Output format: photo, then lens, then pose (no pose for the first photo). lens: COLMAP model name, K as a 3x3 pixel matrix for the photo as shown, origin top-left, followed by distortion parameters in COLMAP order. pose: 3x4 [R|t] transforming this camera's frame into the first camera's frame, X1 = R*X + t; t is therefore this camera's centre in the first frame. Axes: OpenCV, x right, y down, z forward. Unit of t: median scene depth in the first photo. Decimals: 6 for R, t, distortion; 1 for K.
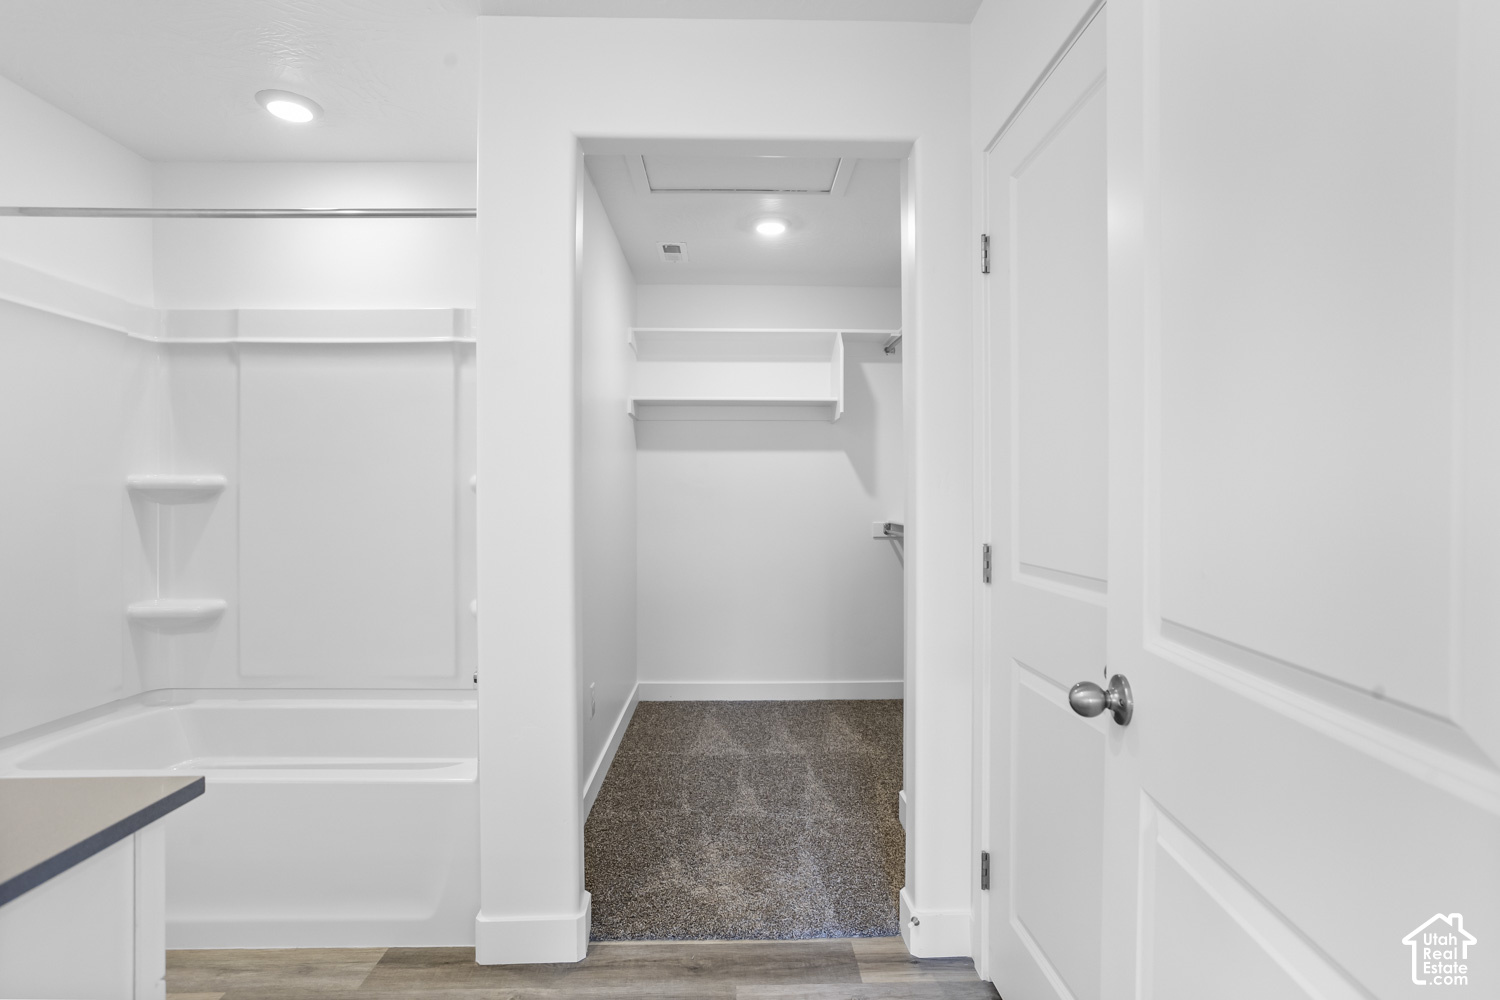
lens RADIAL K [[740.1, 0, 745.7], [0, 740.1, 499.9], [0, 0, 1]] dist [-0.064889, 0.038380]
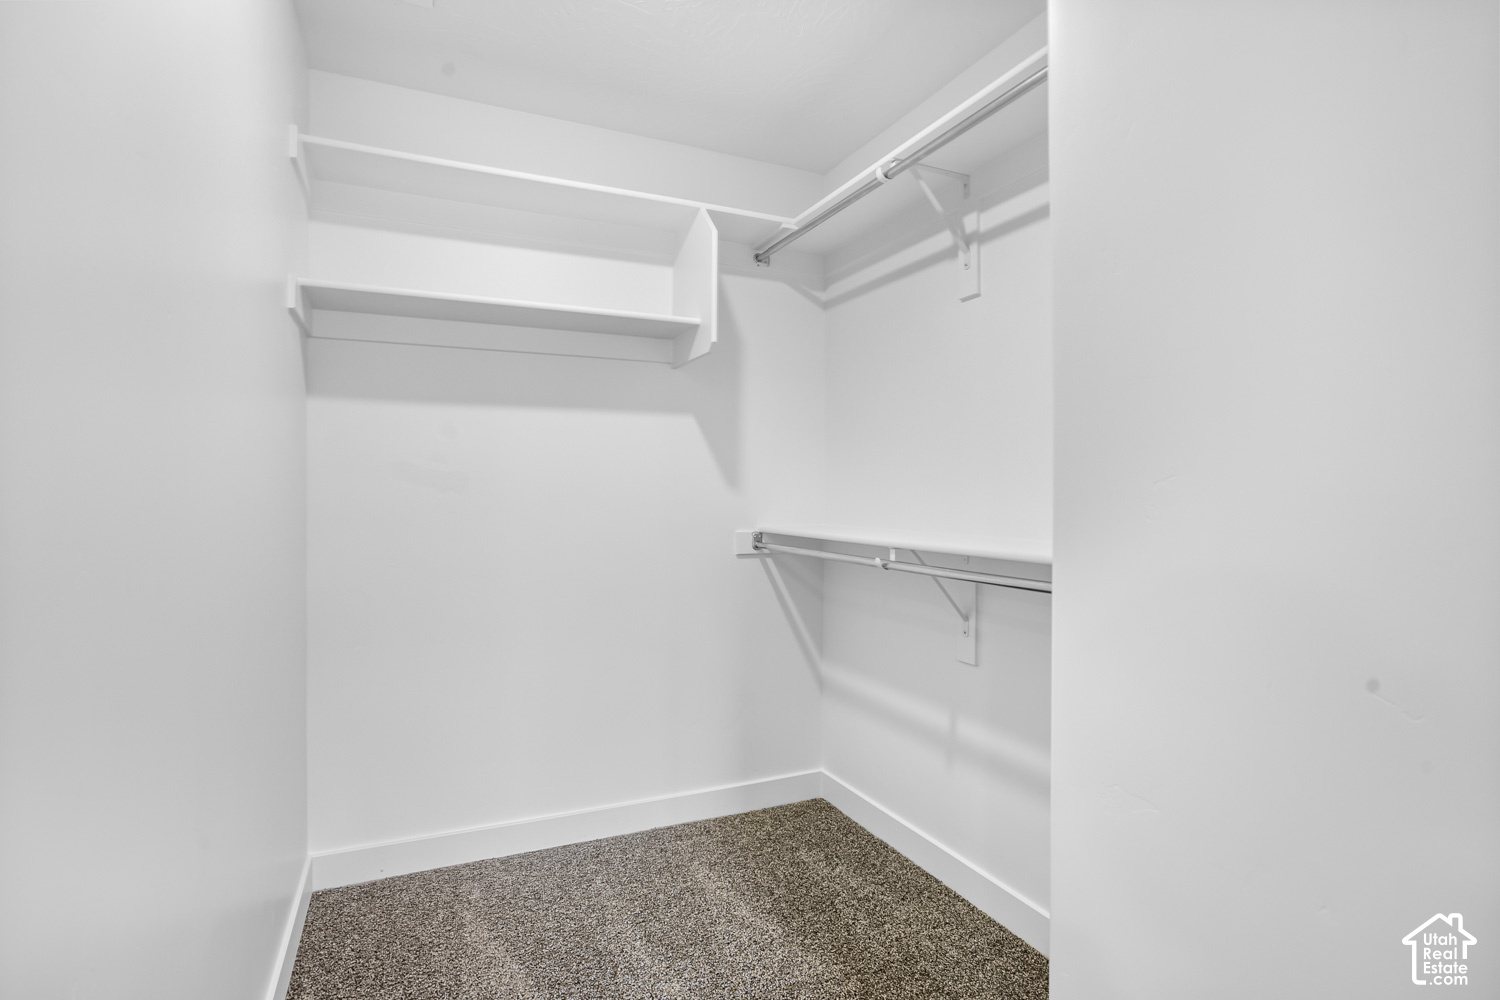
lens RADIAL K [[740.1, 0, 745.7], [0, 740.1, 499.9], [0, 0, 1]] dist [-0.064889, 0.038380]
pose [[0.918526, 0.001632, 0.395357, -0.067618], [-0.006104, 0.999931, 0.010054, -0.002239], [-0.395313, -0.011648, 0.918473, 0.425609]]
